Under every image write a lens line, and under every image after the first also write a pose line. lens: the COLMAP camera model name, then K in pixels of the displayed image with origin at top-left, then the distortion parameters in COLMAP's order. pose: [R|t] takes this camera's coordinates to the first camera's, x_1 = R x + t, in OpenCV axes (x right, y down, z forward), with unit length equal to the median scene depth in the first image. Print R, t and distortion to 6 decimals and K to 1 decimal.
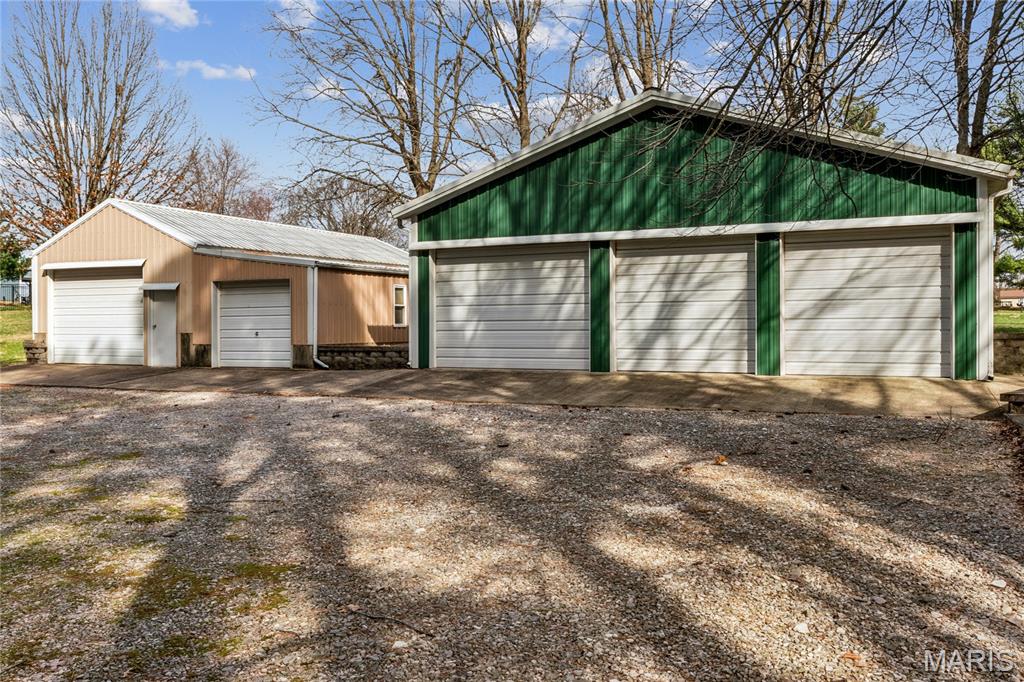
lens RADIAL K [[840.5, 0, 512.0], [0, 840.5, 341.0], [0, 0, 1]] dist [0.006701, 0.000464]
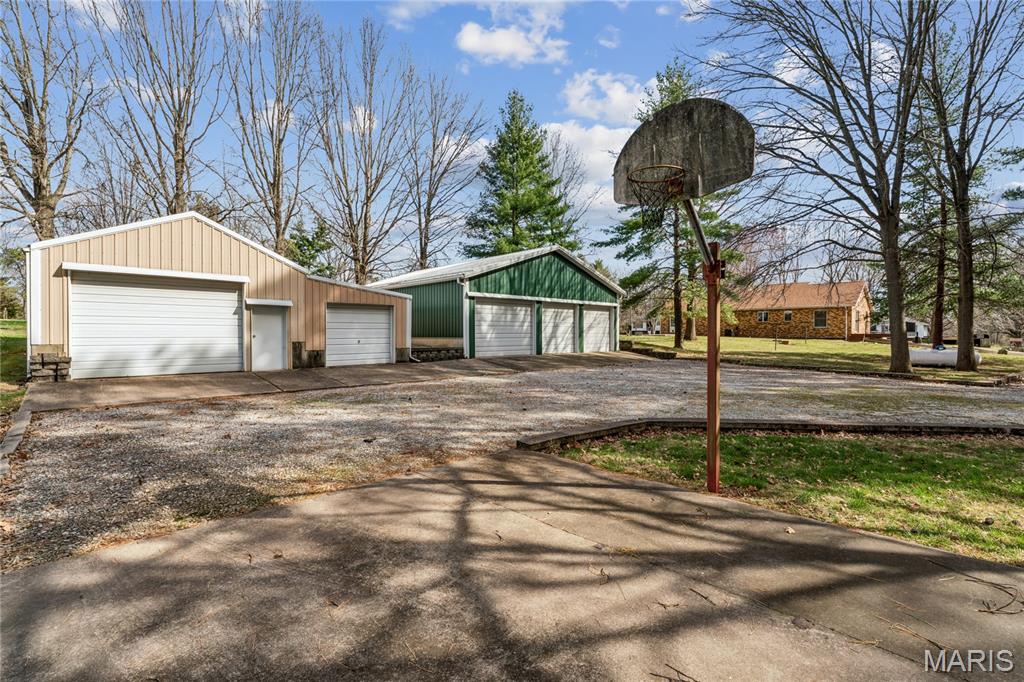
lens RADIAL K [[465.0, 0, 512.0], [0, 465.0, 341.0], [0, 0, 1]] dist [0.000930, 0.000208]
pose [[0.368714, -0.012398, 0.929460, -1.047718], [0.012130, 0.999890, 0.008525, -0.014021], [-0.929464, 0.008131, 0.368824, 0.521303]]
